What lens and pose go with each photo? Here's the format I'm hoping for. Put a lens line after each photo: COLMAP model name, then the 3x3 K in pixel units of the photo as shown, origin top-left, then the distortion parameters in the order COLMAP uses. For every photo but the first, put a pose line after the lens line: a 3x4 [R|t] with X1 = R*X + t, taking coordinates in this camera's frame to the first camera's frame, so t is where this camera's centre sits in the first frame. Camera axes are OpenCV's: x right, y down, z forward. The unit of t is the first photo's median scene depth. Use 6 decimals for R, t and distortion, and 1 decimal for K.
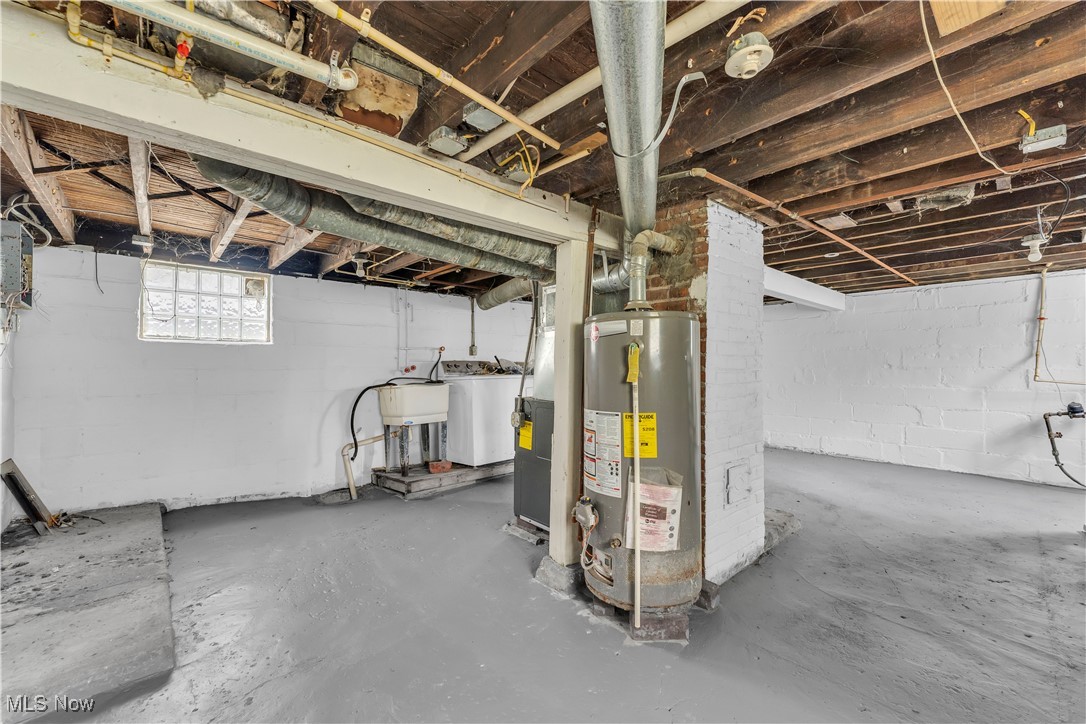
lens RADIAL K [[439.9, 0, 550.1], [0, 439.9, 370.1], [0, 0, 1]] dist [-0.000158, -0.000280]
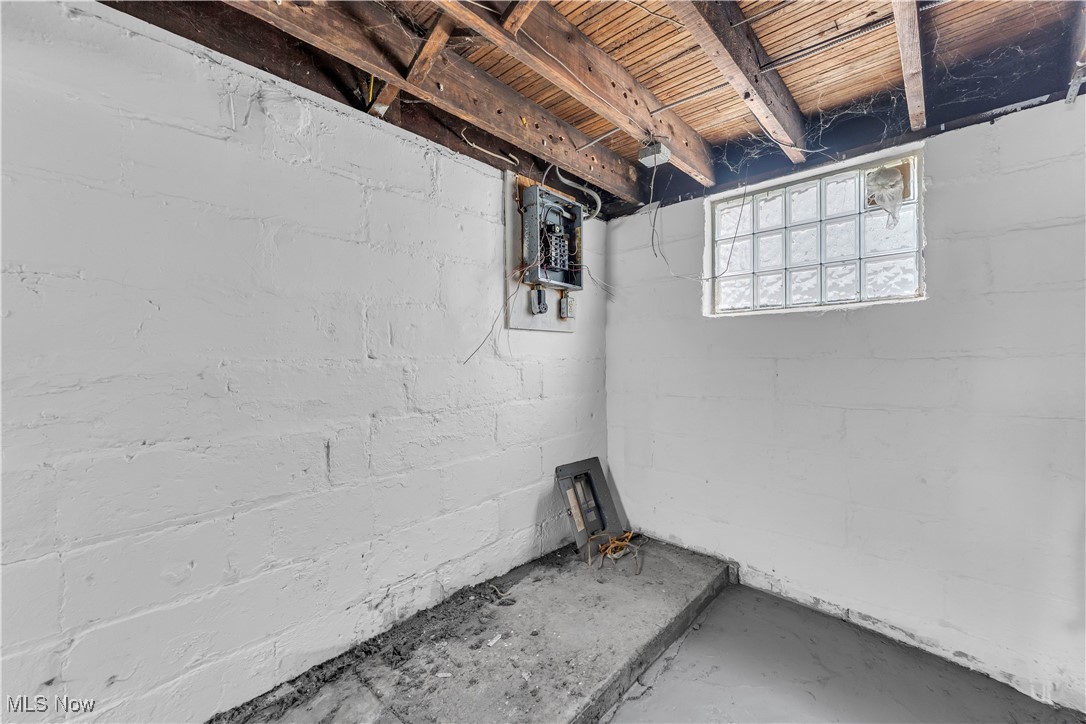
lens RADIAL K [[439.9, 0, 541.9], [0, 439.9, 360.5], [0, 0, 1]] dist [-0.000158, -0.000280]
pose [[0.093646, -0.003262, -0.995600, -0.281509], [0.000128, 0.999995, -0.003265, 0.002662], [0.995606, 0.000179, 0.093646, 0.697414]]
